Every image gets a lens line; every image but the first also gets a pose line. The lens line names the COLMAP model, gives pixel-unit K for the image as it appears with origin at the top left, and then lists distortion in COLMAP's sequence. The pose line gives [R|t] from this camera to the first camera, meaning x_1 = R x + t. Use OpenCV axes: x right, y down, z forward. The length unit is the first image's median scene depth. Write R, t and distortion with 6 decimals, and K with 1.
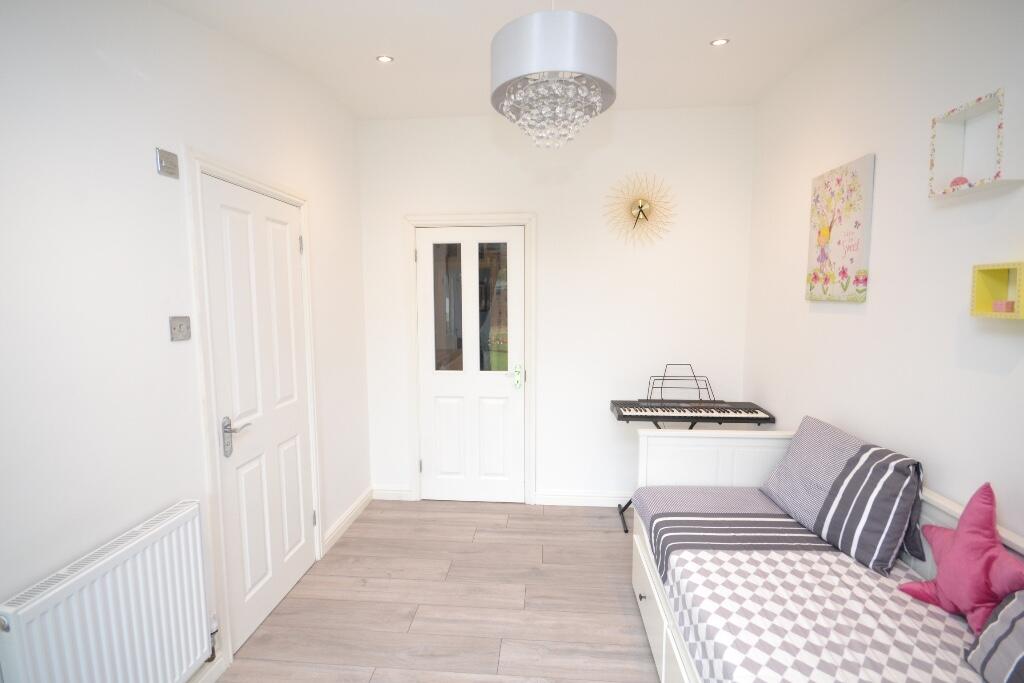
lens RADIAL K [[455.2, 0, 514.7], [0, 455.2, 340.9], [0, 0, 1]] dist [0.002140, -0.005713]
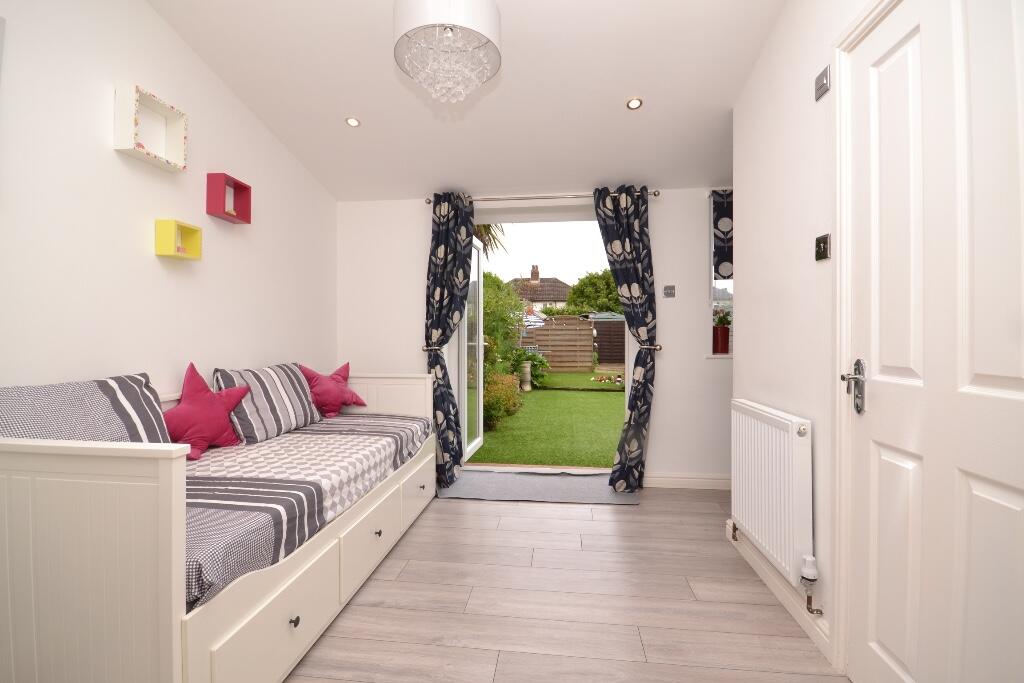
lens RADIAL K [[455.2, 0, 512.5], [0, 455.2, 339.5], [0, 0, 1]] dist [0.002140, -0.005713]
pose [[-0.999334, 0.003861, 0.036278, -0.109921], [0.007862, 0.993809, 0.110821, 0.051887], [-0.035625, 0.111033, -0.993178, 2.004902]]
